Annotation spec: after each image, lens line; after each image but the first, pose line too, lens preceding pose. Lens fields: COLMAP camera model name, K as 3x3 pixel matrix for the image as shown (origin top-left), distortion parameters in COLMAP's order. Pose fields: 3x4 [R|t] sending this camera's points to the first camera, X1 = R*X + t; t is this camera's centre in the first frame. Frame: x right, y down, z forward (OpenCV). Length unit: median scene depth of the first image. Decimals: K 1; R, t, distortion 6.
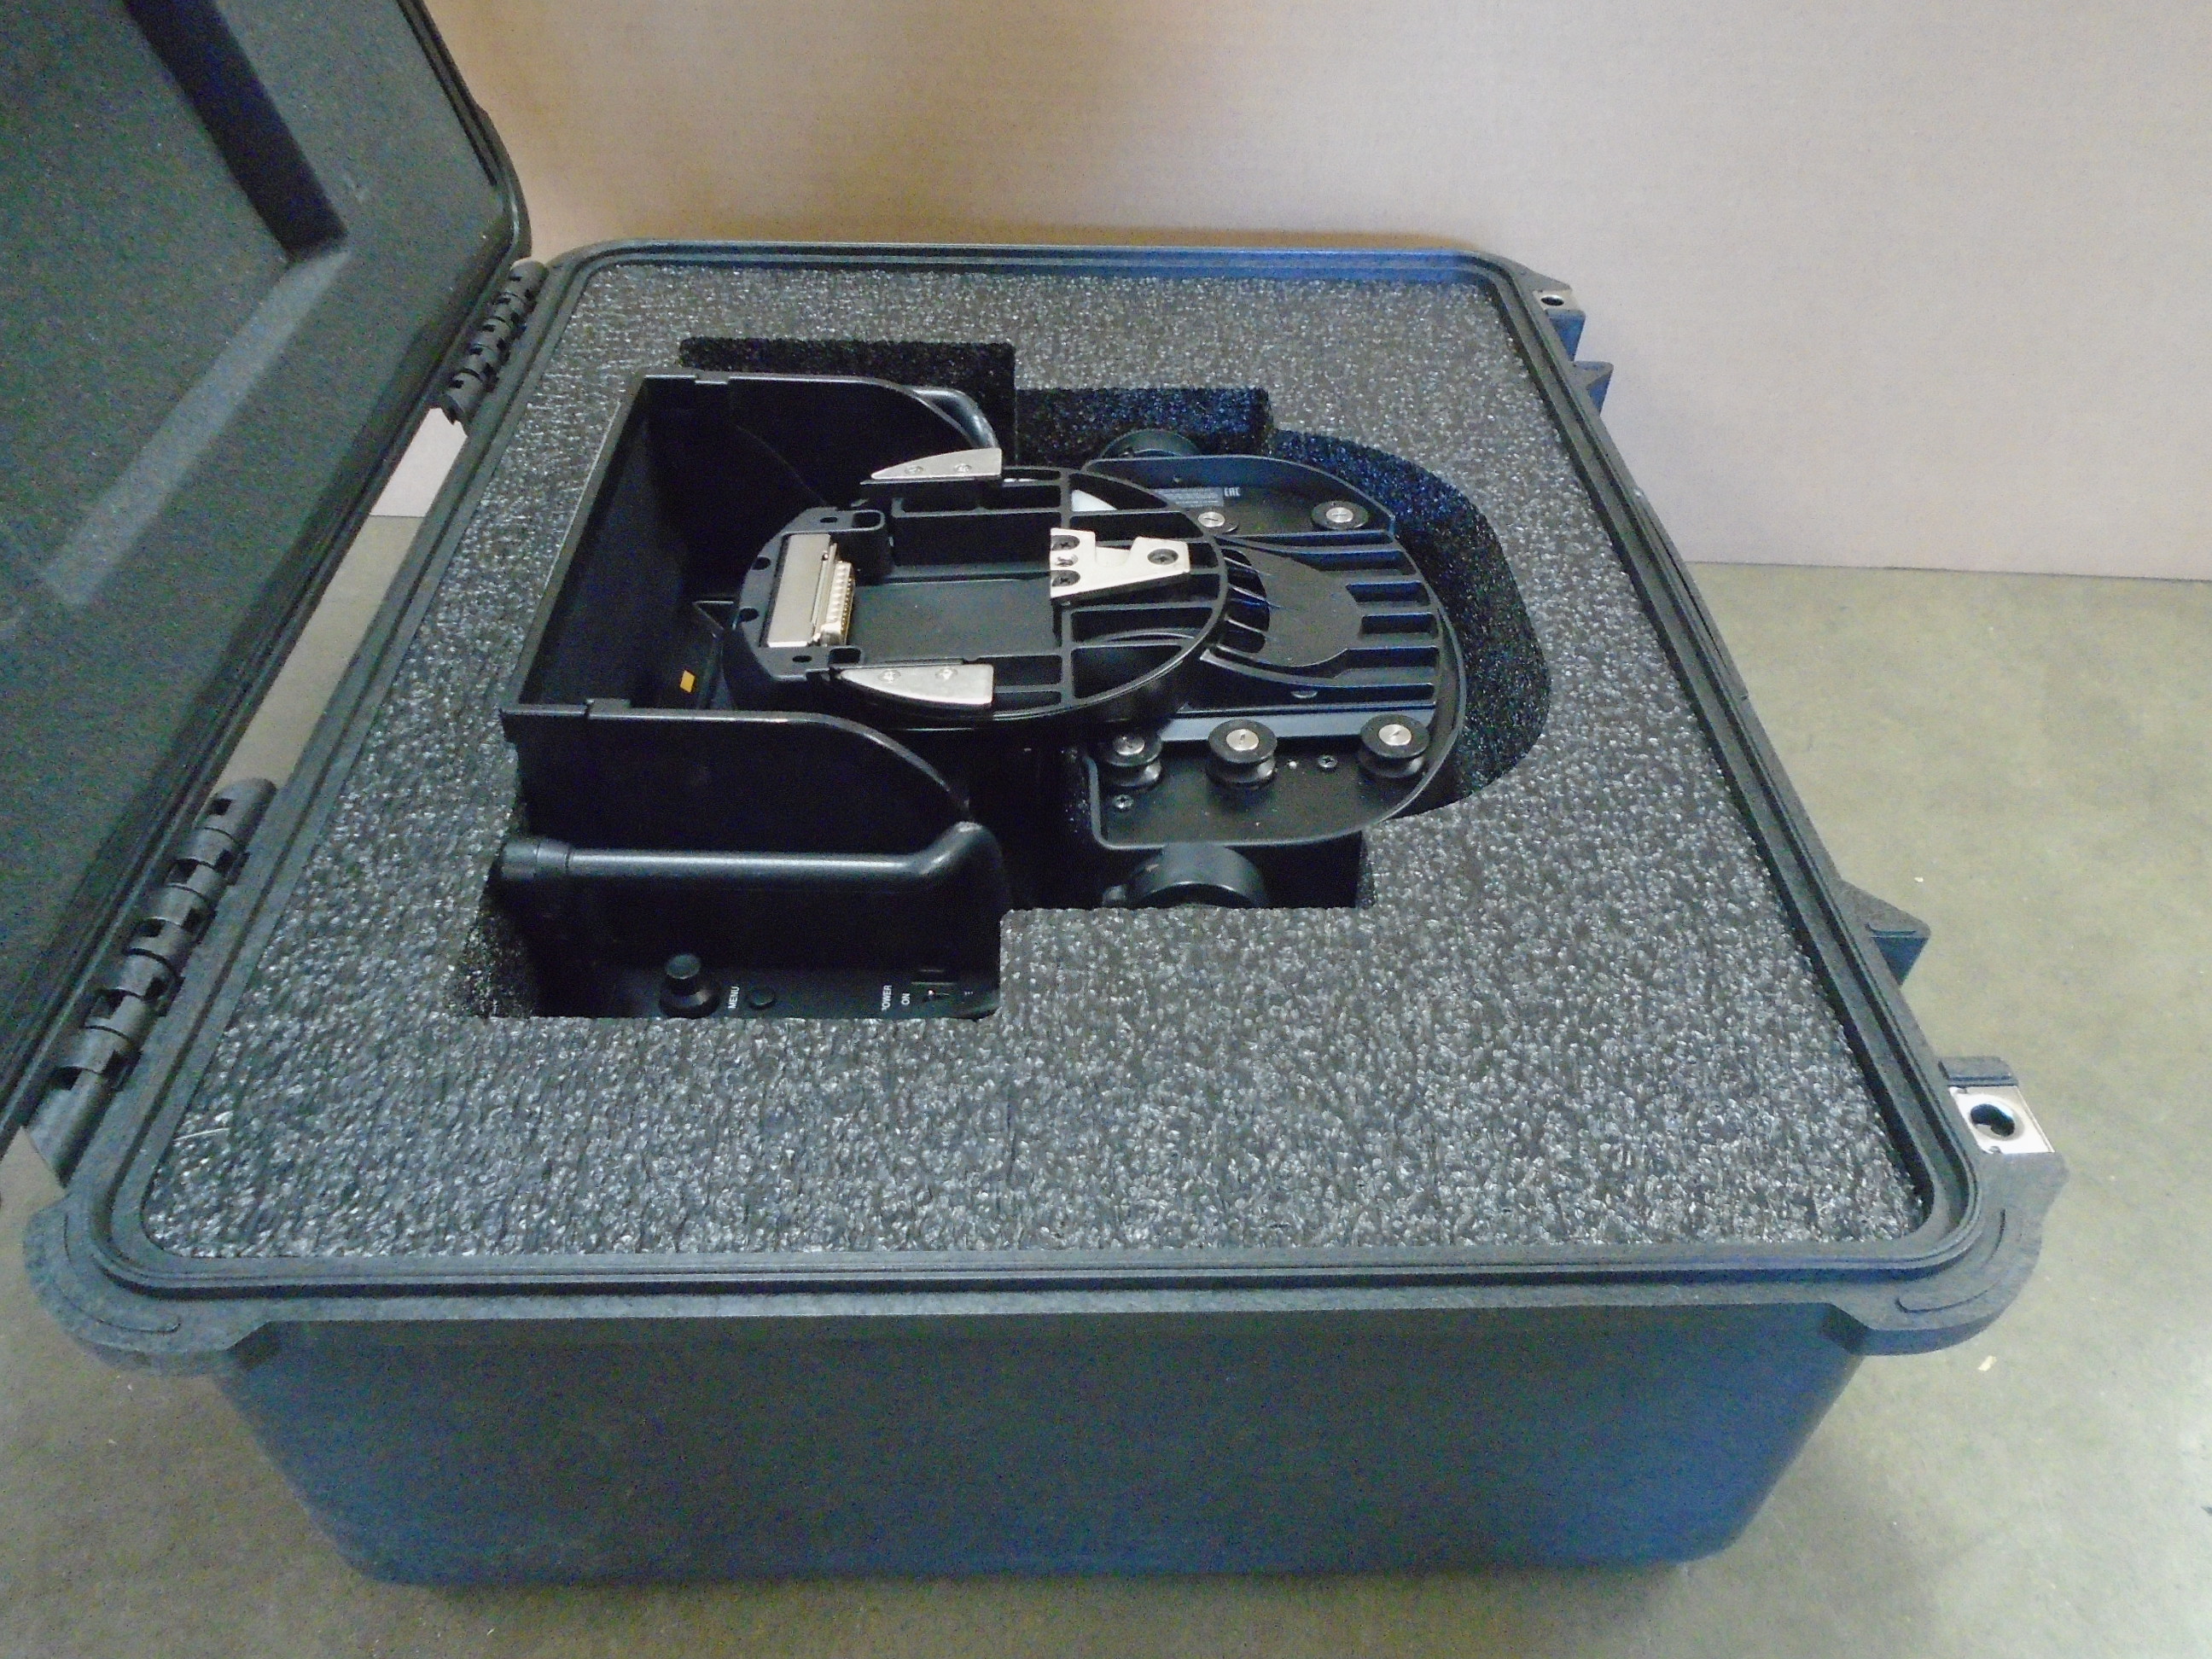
lens RADIAL K [[1707.3, 0, 1093.5], [0, 1707.3, 808.9], [0, 0, 1]] dist [-0.004112, -0.004396]
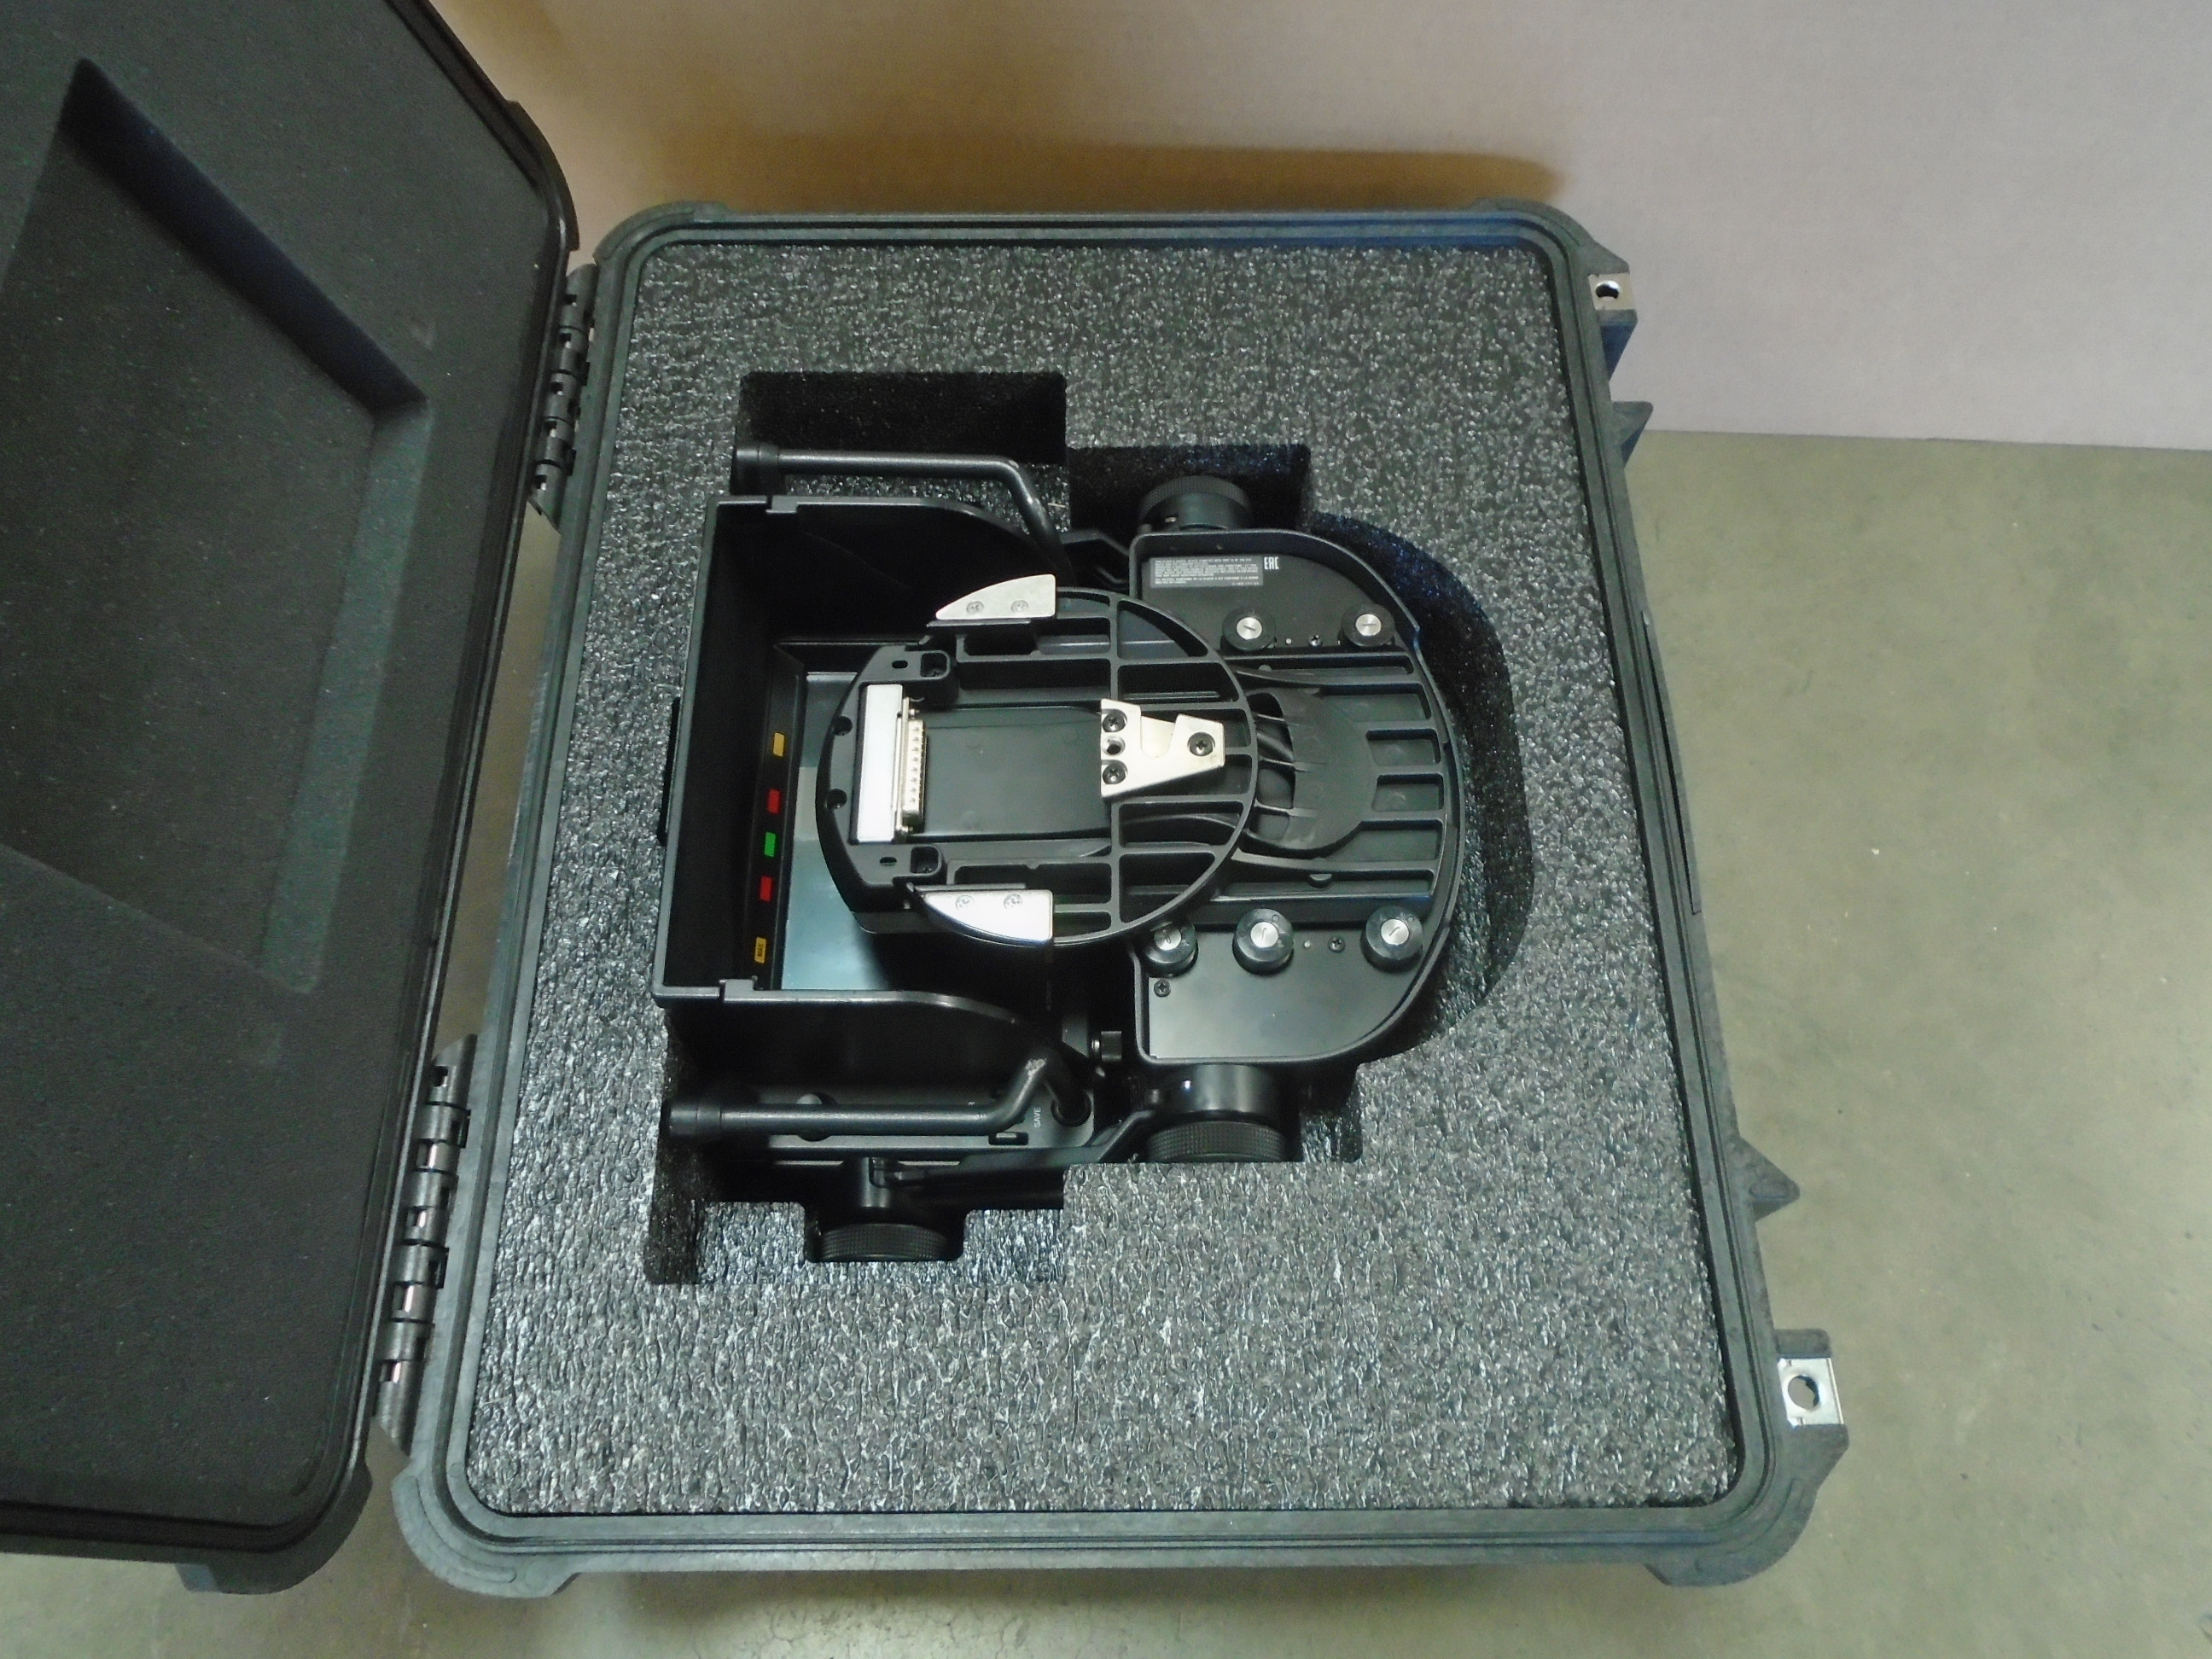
lens RADIAL K [[1707.3, 0, 1093.5], [0, 1707.3, 808.9], [0, 0, 1]] dist [-0.004112, -0.004396]
pose [[0.999420, 0.004640, -0.033733, 0.007642], [0.009180, 0.917271, 0.398159, -0.522460], [0.032790, -0.398237, 0.916696, -0.044514]]
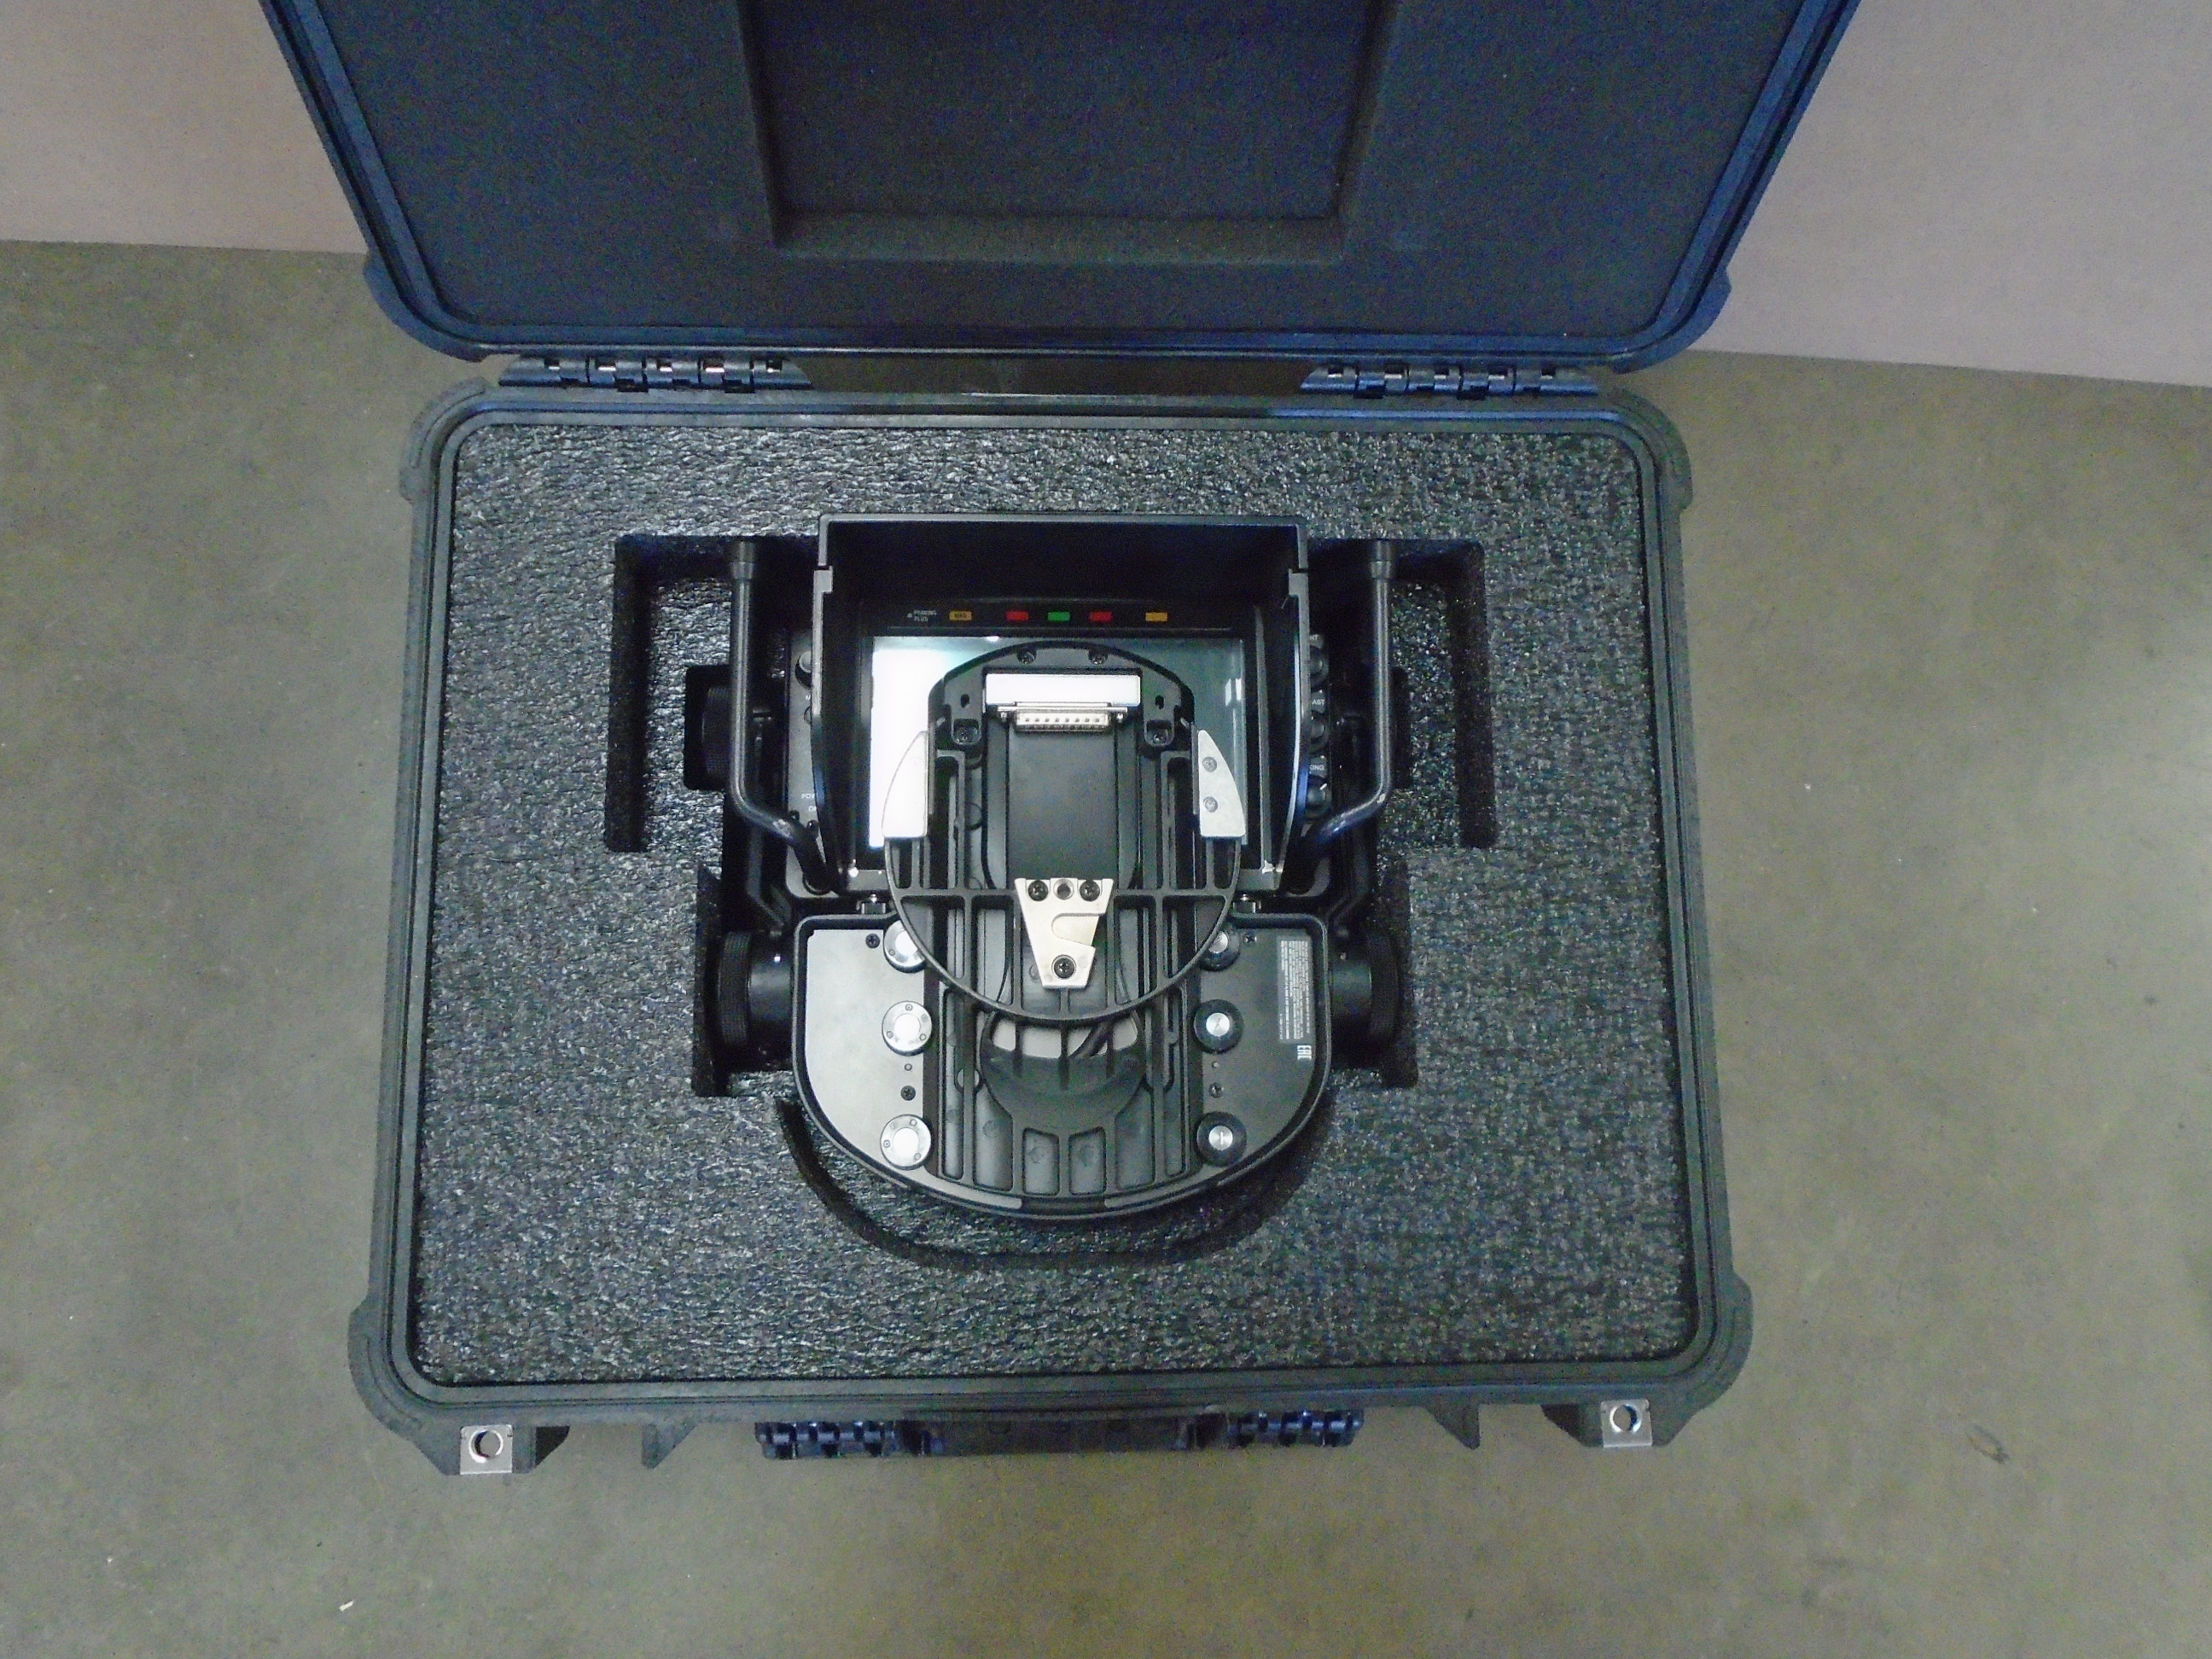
lens RADIAL K [[1707.3, 0, 1093.5], [0, 1707.3, 808.9], [0, 0, 1]] dist [-0.004112, -0.004396]
pose [[-0.011406, 0.980819, -0.194588, 0.159032], [-0.687512, 0.133613, 0.713775, -1.001519], [0.726083, 0.141923, 0.672801, 0.151214]]
